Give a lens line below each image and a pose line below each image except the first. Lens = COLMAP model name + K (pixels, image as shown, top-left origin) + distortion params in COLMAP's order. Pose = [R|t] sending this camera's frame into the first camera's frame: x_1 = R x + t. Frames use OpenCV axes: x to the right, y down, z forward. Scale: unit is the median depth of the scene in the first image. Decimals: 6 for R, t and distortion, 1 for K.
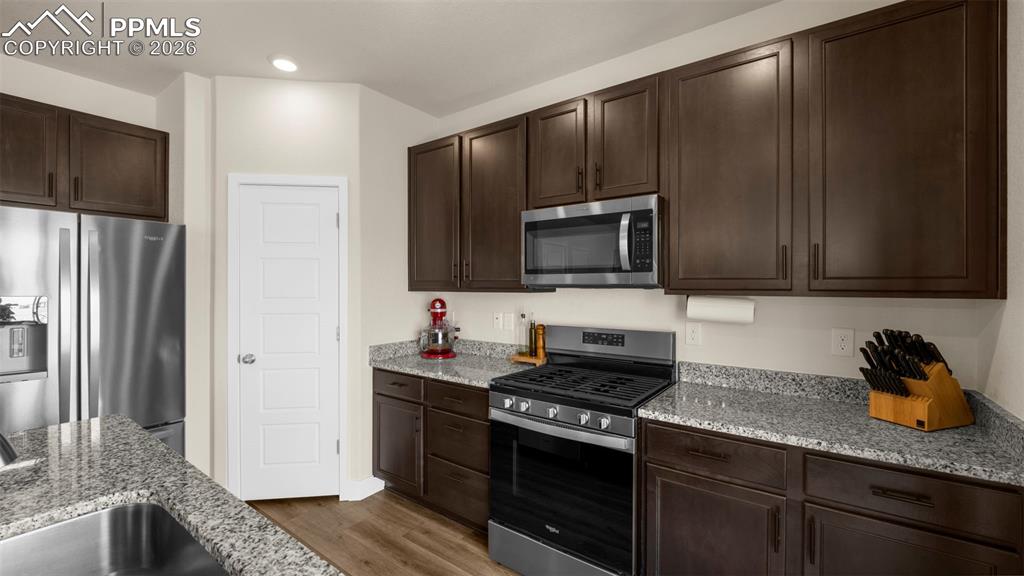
lens RADIAL K [[424.9, 0, 507.4], [0, 424.9, 284.7], [0, 0, 1]] dist [-0.005095, -0.003258]
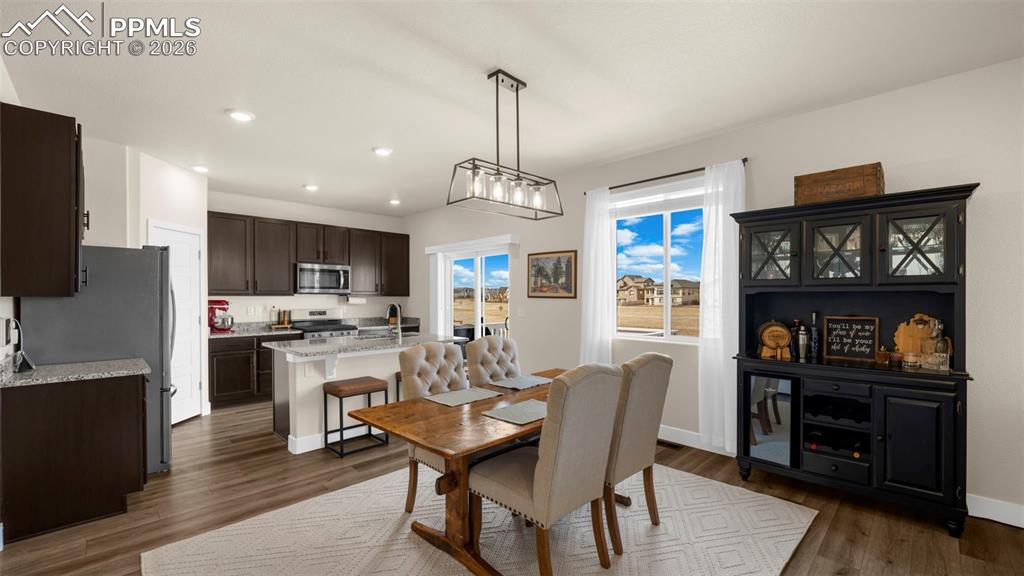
lens RADIAL K [[424.9, 0, 508.0], [0, 424.9, 296.0], [0, 0, 1]] dist [-0.005095, -0.003258]
pose [[0.145773, -0.000366, 0.989318, -2.463298], [-0.005197, 0.999986, 0.001135, 0.009542], [-0.989304, -0.005307, 0.145769, -0.635175]]
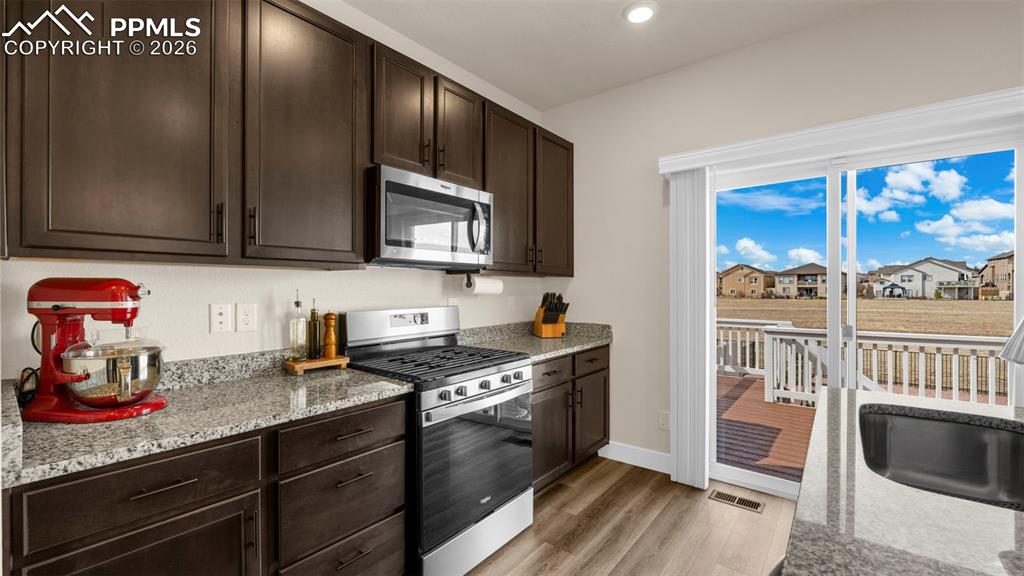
lens RADIAL K [[424.9, 0, 507.2], [0, 424.9, 284.0], [0, 0, 1]] dist [-0.005095, -0.003258]
pose [[0.026523, 0.003991, 0.999640, -0.815458], [-0.004773, 0.999981, -0.003866, 0.053512], [-0.999637, -0.004668, 0.026542, 0.821927]]
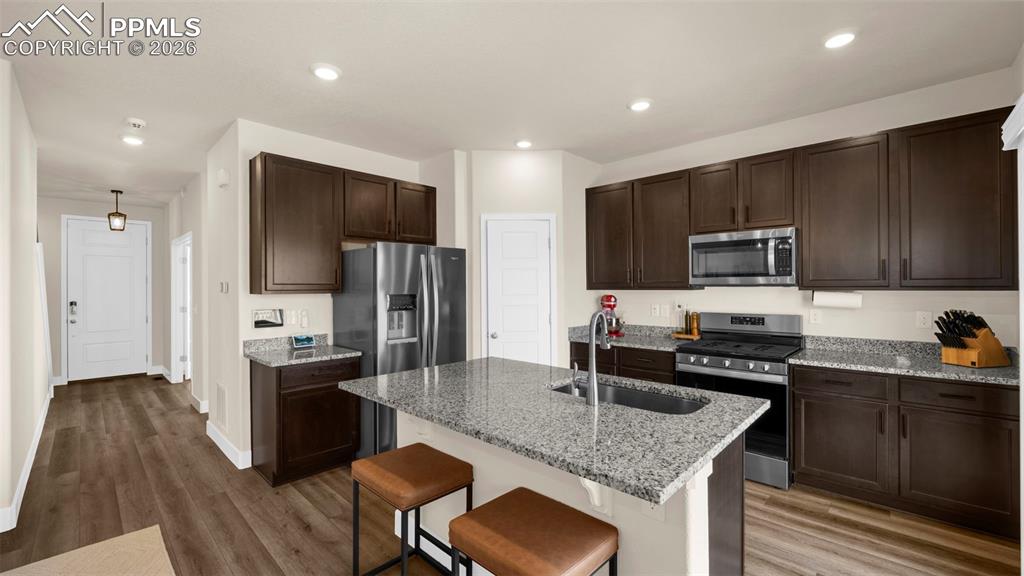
lens RADIAL K [[424.9, 0, 504.8], [0, 424.9, 284.6], [0, 0, 1]] dist [-0.005095, -0.003258]
pose [[0.991863, -0.010055, -0.126911, -0.463919], [0.010096, 0.999949, -0.000316, -0.007454], [0.126908, -0.000968, 0.991914, -0.629850]]
